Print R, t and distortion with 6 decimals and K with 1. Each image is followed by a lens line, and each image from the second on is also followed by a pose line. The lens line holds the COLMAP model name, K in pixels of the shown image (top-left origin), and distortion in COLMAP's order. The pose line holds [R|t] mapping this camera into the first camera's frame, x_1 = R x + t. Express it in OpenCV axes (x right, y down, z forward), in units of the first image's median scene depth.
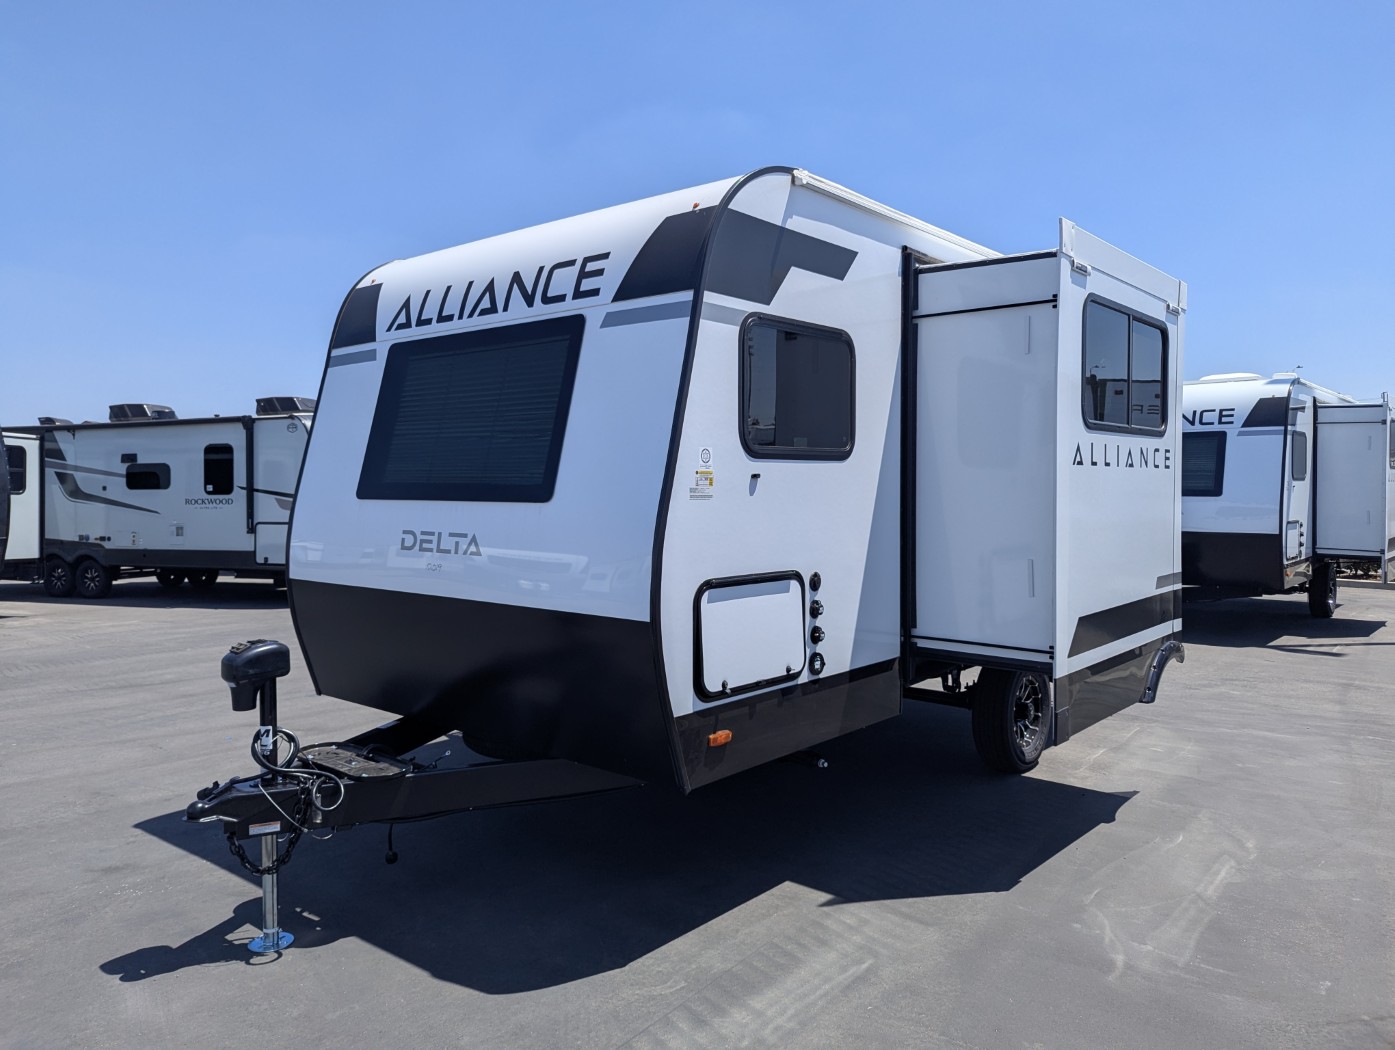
lens RADIAL K [[980.9, 0, 684.4], [0, 980.9, 526.0], [0, 0, 1]] dist [0.047296, -0.045507]
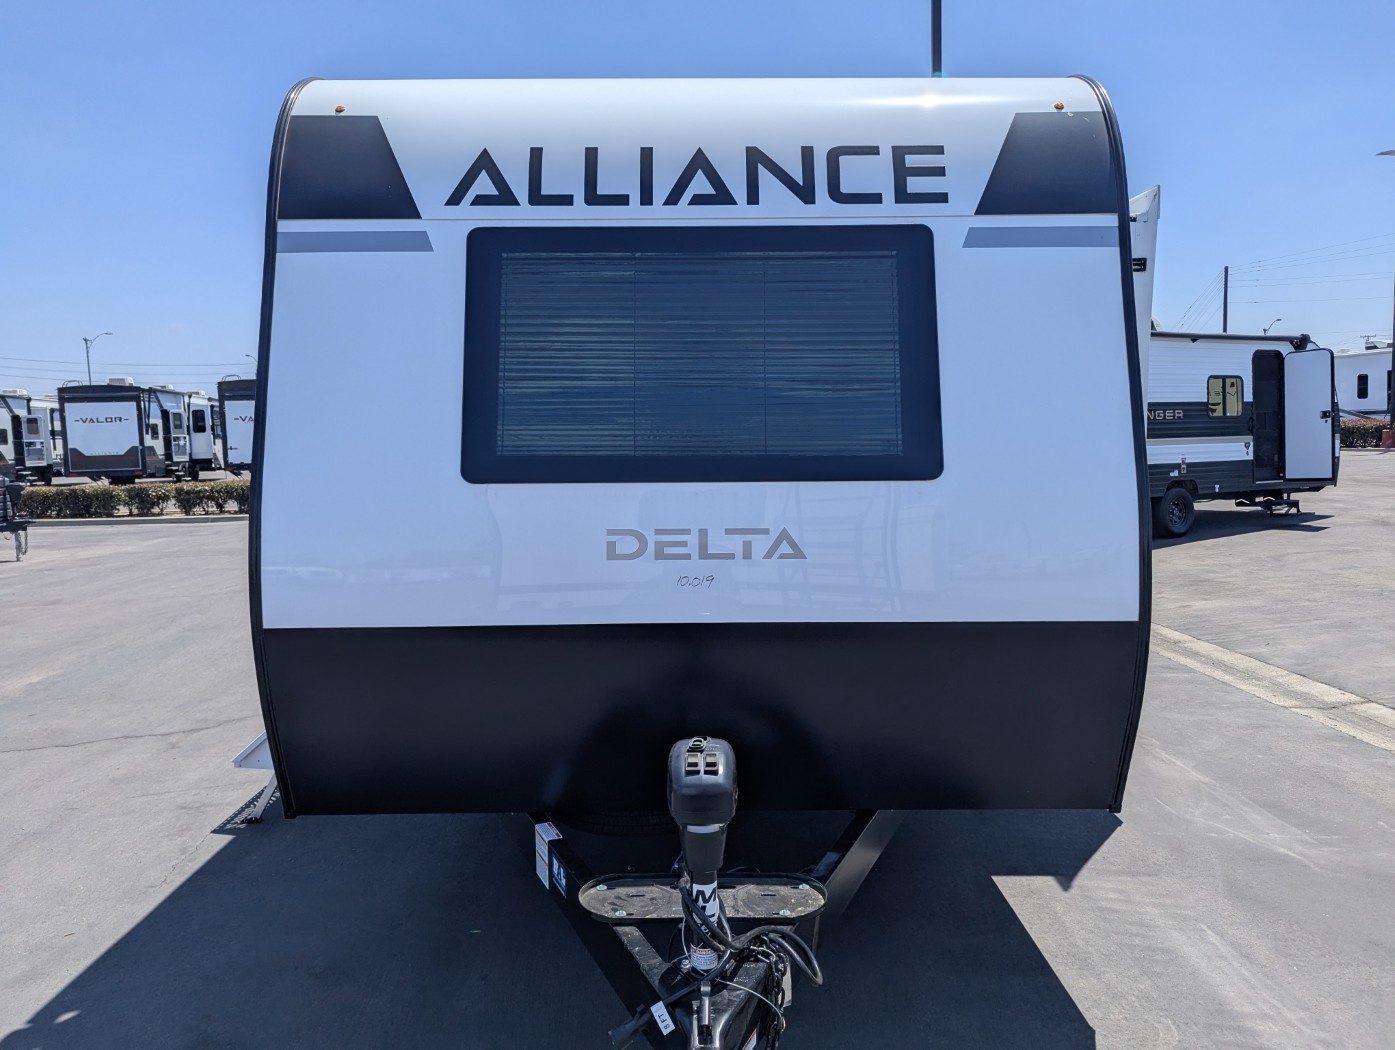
lens RADIAL K [[985.6, 0, 694.4], [0, 985.6, 533.3], [0, 0, 1]] dist [0.056369, -0.053481]
pose [[0.756777, -0.079747, 0.648790, -0.689078], [0.035709, 0.996092, 0.080784, -0.045190], [-0.652697, -0.037967, 0.756667, 0.493217]]
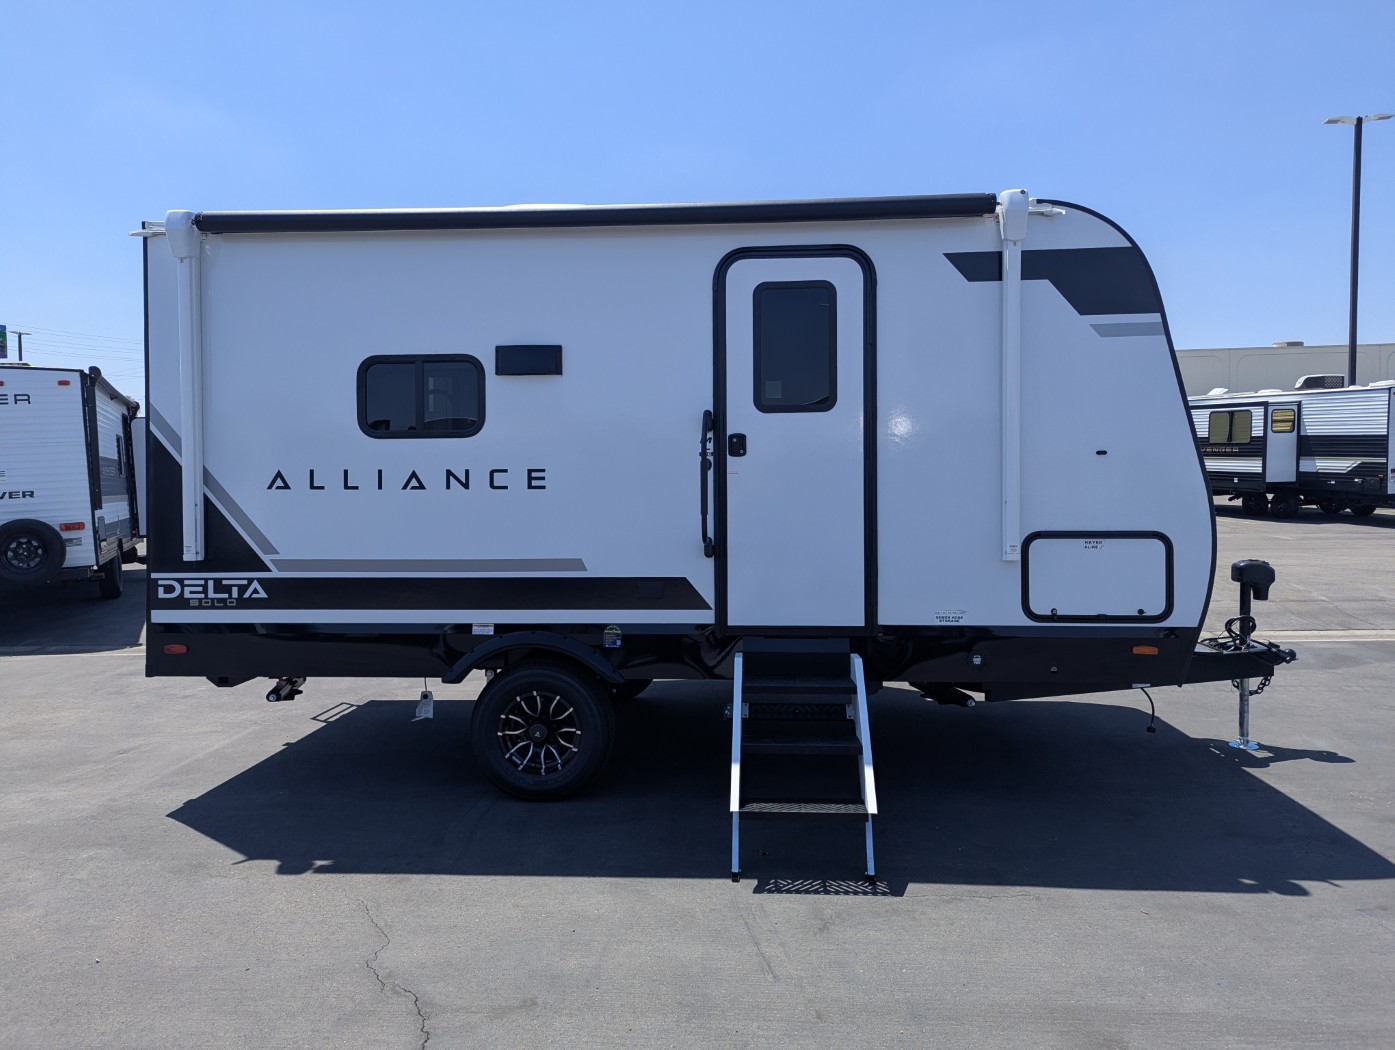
lens RADIAL K [[980.2, 0, 697.5], [0, 980.2, 525.0], [0, 0, 1]] dist [0.083403, -0.084945]
pose [[-0.599923, -0.026823, 0.799608, -1.039777], [0.038286, 0.997330, 0.062180, -0.069801], [-0.799141, 0.067917, -0.597294, 2.356219]]
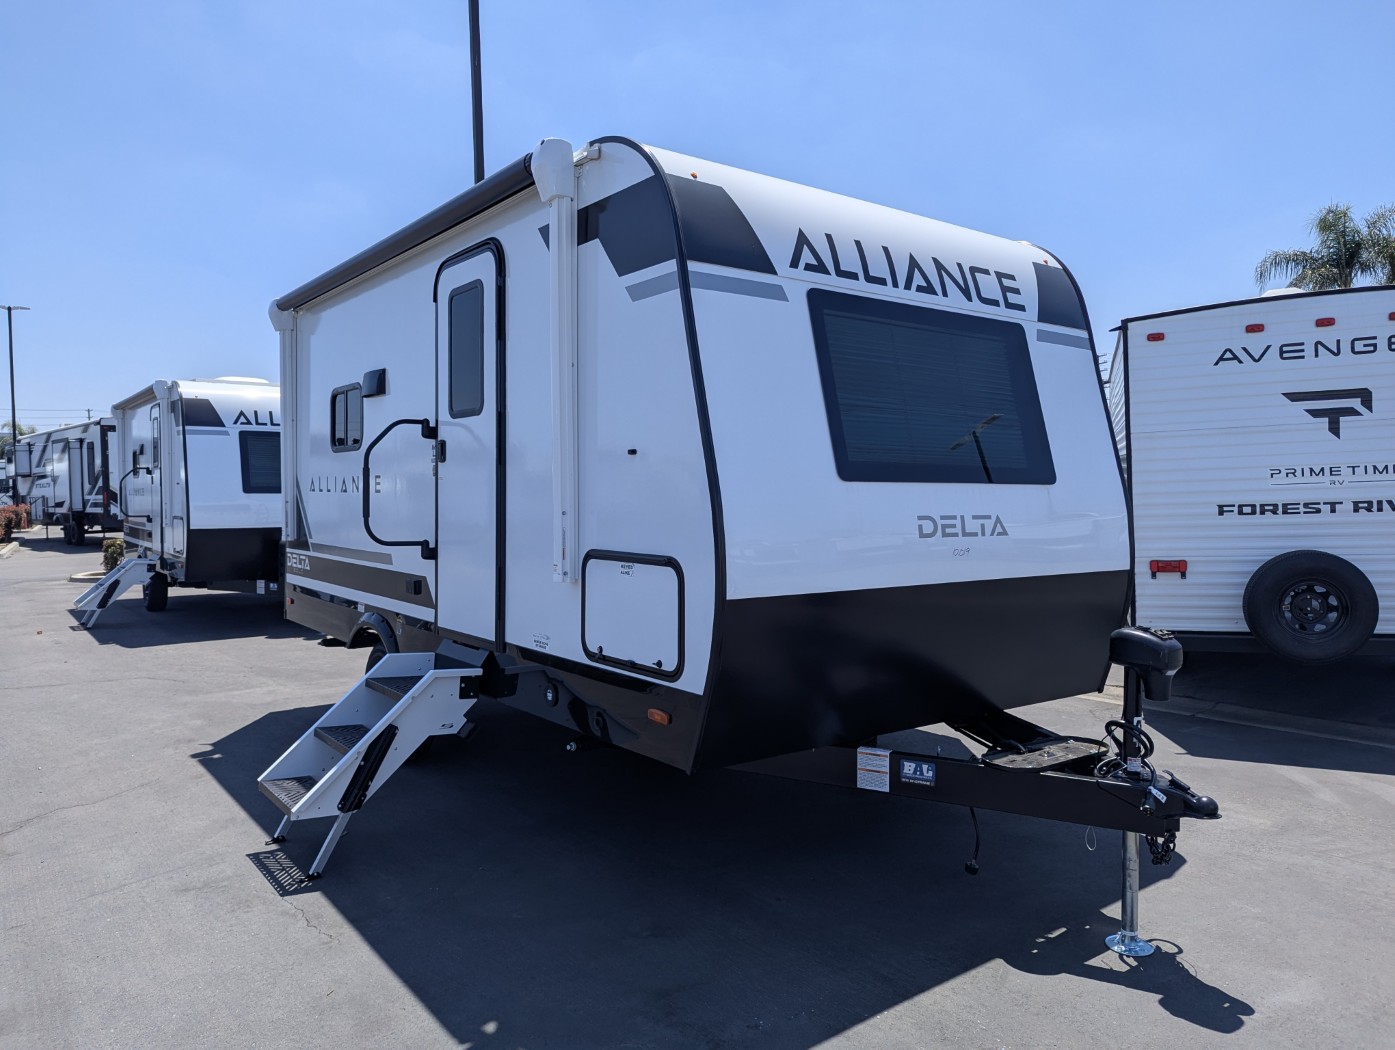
lens RADIAL K [[985.6, 0, 694.4], [0, 985.6, 533.3], [0, 0, 1]] dist [0.056369, -0.053481]
pose [[0.216475, -0.039546, 0.975487, -1.251078], [0.037038, 0.998793, 0.032272, -0.017184], [-0.975585, 0.029145, 0.217678, 1.043708]]
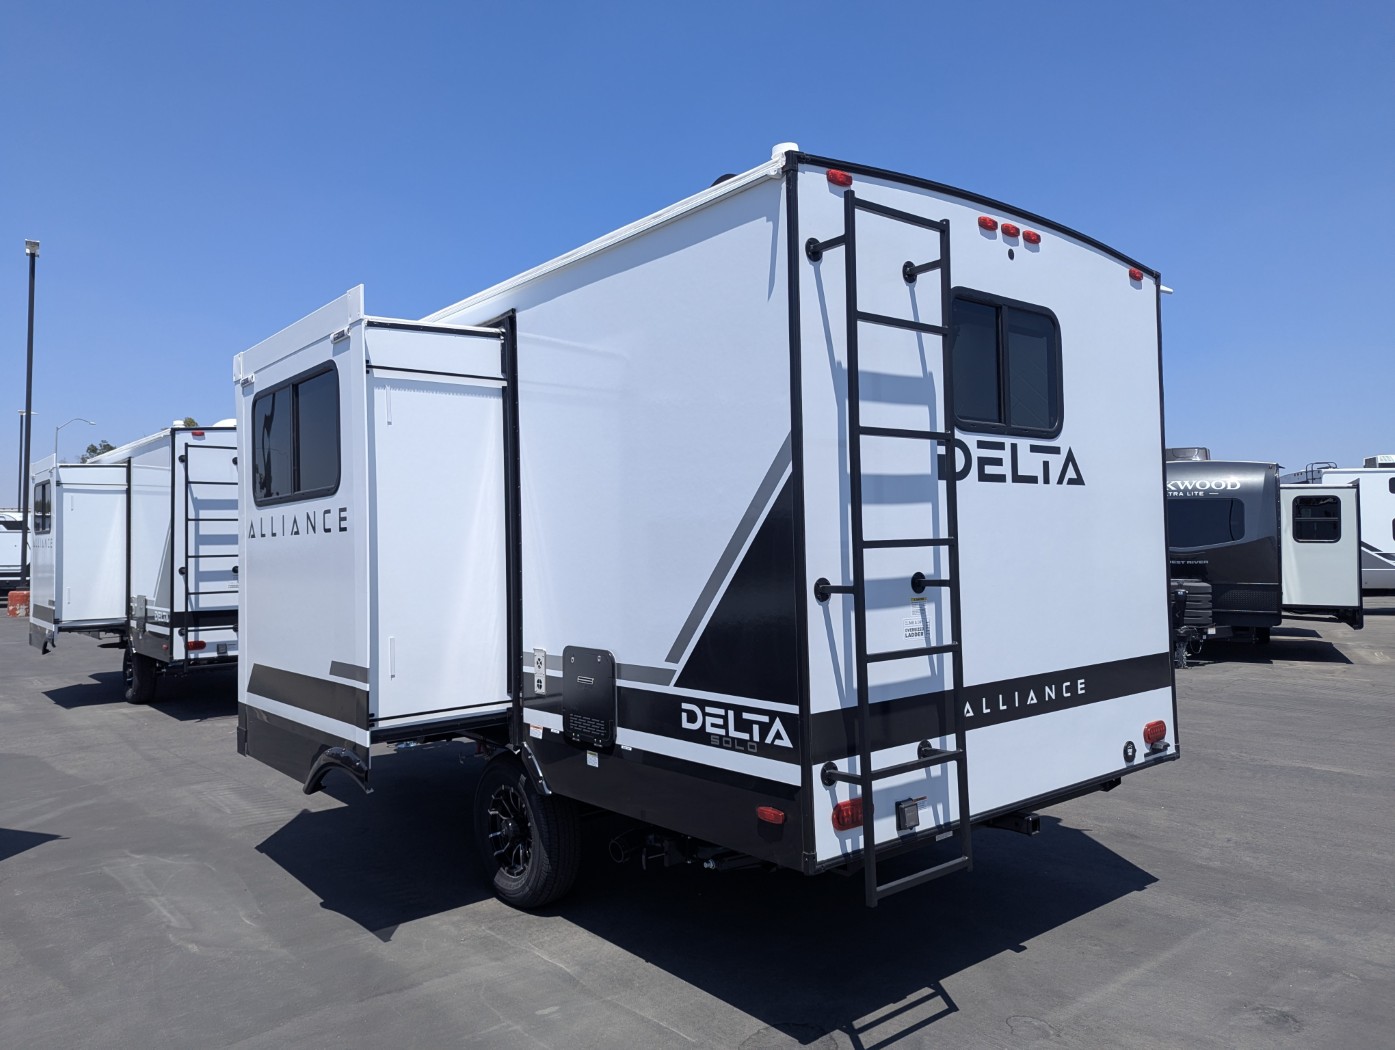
lens RADIAL K [[985.6, 0, 694.4], [0, 985.6, 533.3], [0, 0, 1]] dist [0.056369, -0.053481]
pose [[-0.161500, -0.012264, -0.986797, 1.590859], [-0.019236, 0.999772, -0.009277, -0.068876], [0.986685, 0.017484, -0.161699, 1.804649]]
